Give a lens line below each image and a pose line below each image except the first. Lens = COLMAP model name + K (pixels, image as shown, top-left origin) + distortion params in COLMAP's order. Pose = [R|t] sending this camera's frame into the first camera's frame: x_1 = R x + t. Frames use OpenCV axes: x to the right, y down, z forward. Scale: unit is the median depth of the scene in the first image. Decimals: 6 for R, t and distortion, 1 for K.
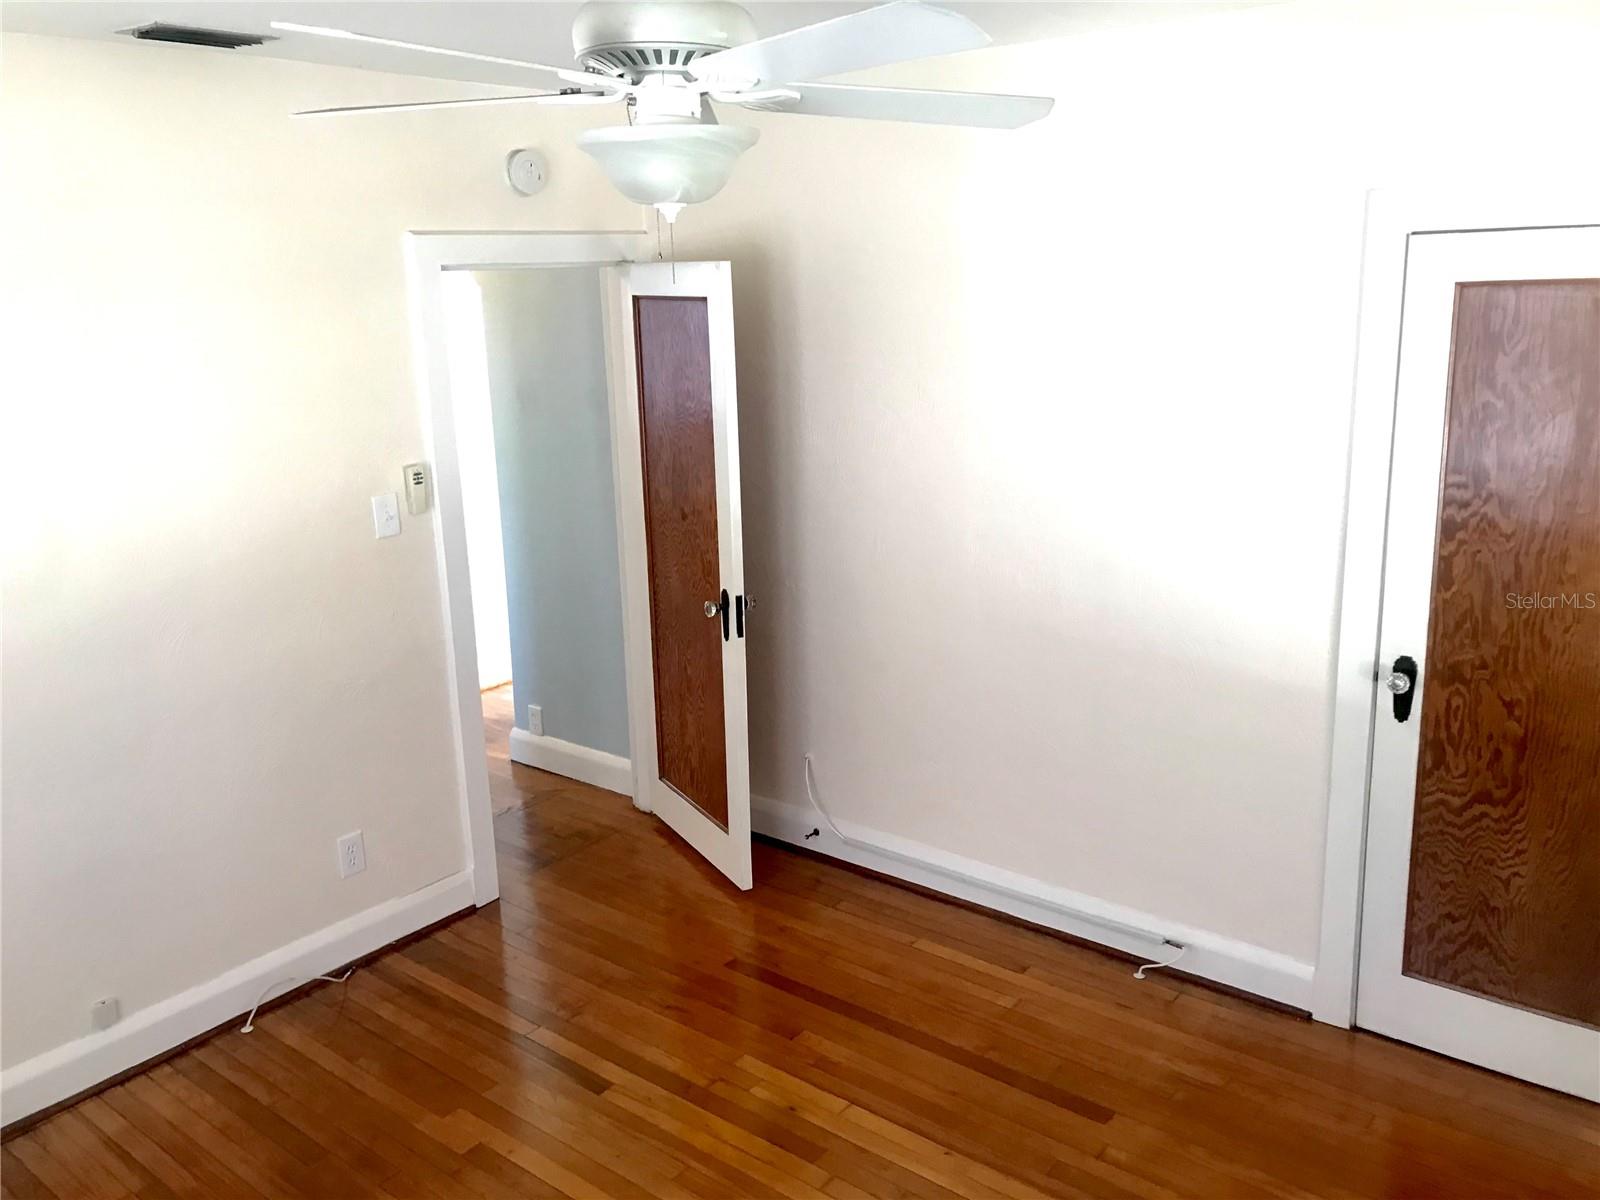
lens RADIAL K [[1330.9, 0, 797.7], [0, 1330.9, 604.2], [0, 0, 1]] dist [0.002072, 0.106573]
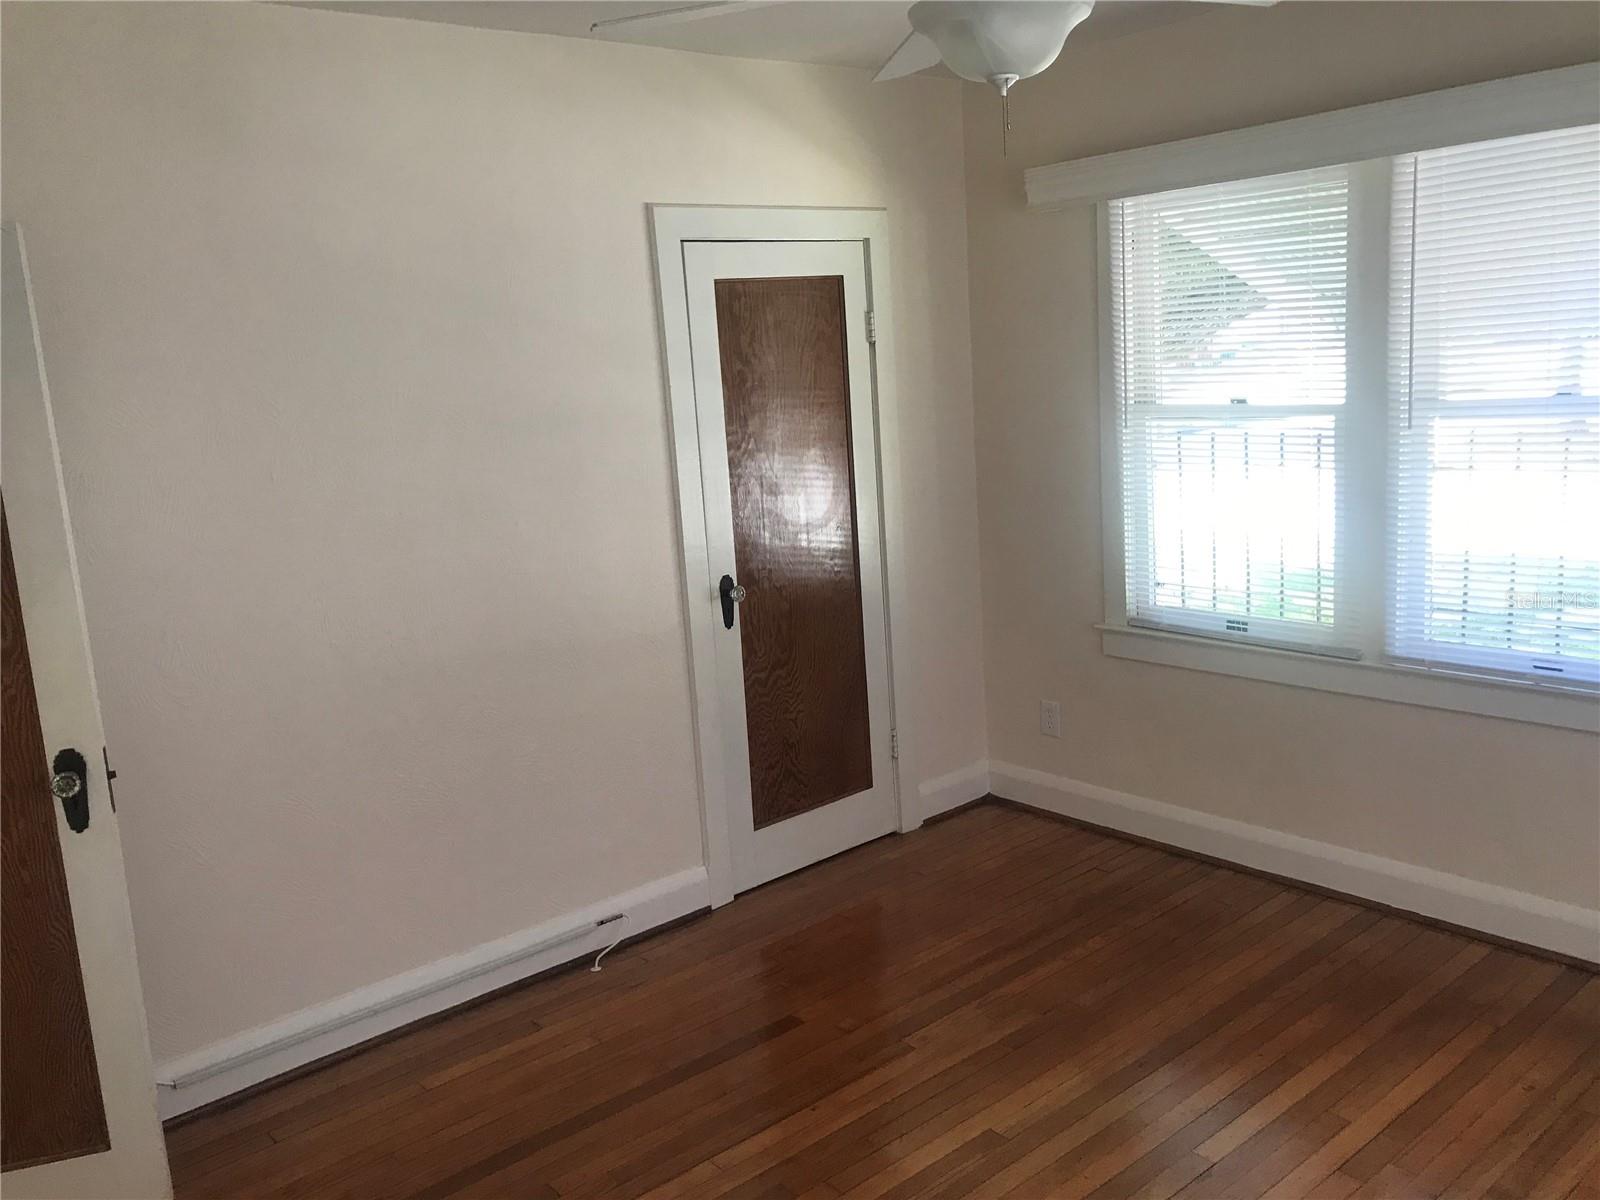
lens RADIAL K [[1309.3, 0, 804.7], [0, 1309.3, 591.4], [0, 0, 1]] dist [0.010133, -0.008014]
pose [[0.195215, -0.168214, 0.966227, -0.667467], [0.306454, 0.946315, 0.102832, -0.046514], [-0.931653, 0.276030, 0.236285, 0.587493]]
